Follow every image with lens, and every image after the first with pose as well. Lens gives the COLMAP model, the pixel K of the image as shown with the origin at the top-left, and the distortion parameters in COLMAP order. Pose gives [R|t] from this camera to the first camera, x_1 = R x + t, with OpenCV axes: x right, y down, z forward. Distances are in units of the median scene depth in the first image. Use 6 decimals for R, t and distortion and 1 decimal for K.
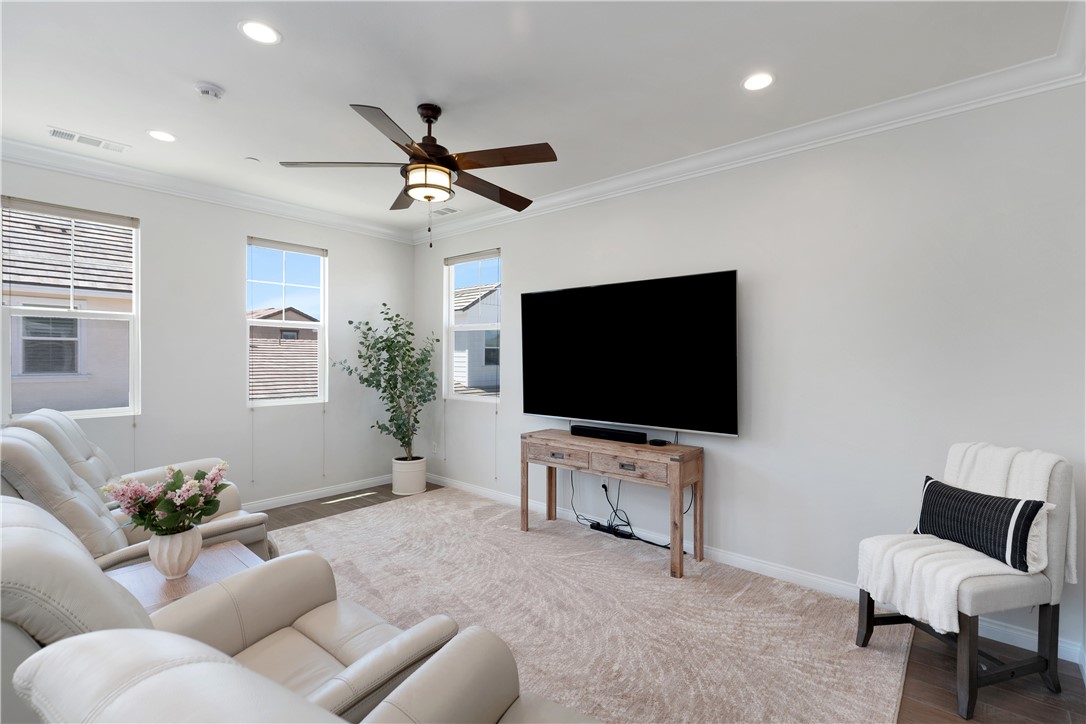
lens RADIAL K [[502.1, 0, 539.4], [0, 502.1, 363.9], [0, 0, 1]] dist [0.005302, 0.000216]
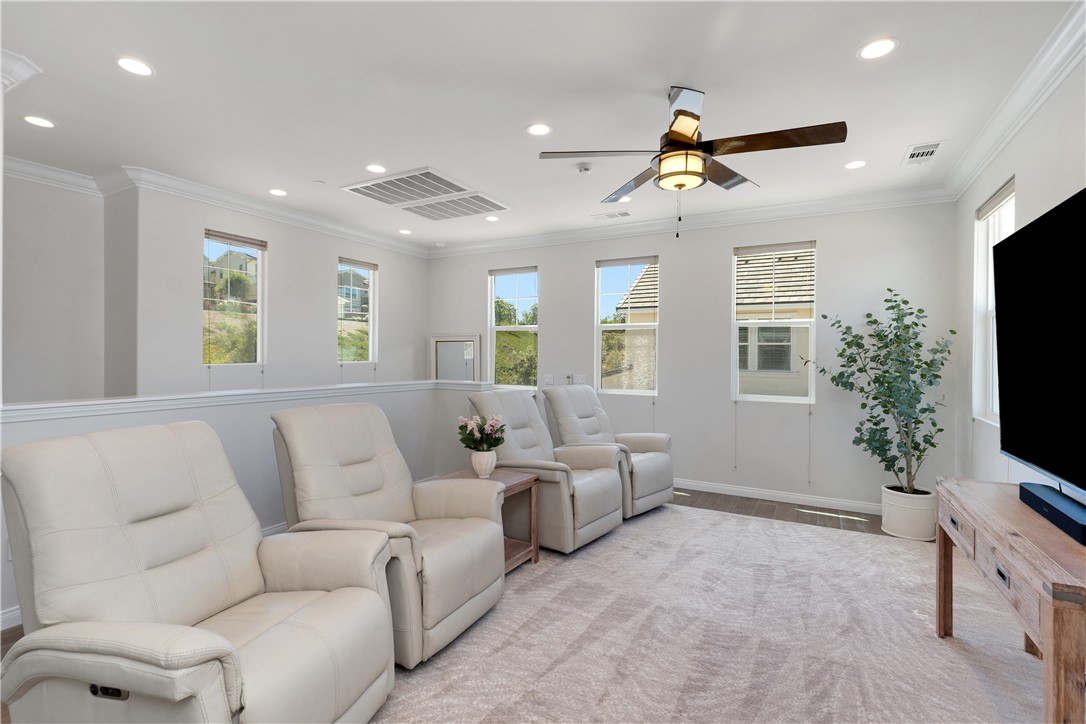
lens RADIAL K [[502.1, 0, 544.0], [0, 502.1, 357.3], [0, 0, 1]] dist [0.005302, 0.000216]
pose [[0.207954, 0.001994, -0.978137, 0.411989], [-0.021908, 0.999757, -0.002620, 0.003322], [0.977893, 0.021974, 0.207947, 0.339776]]
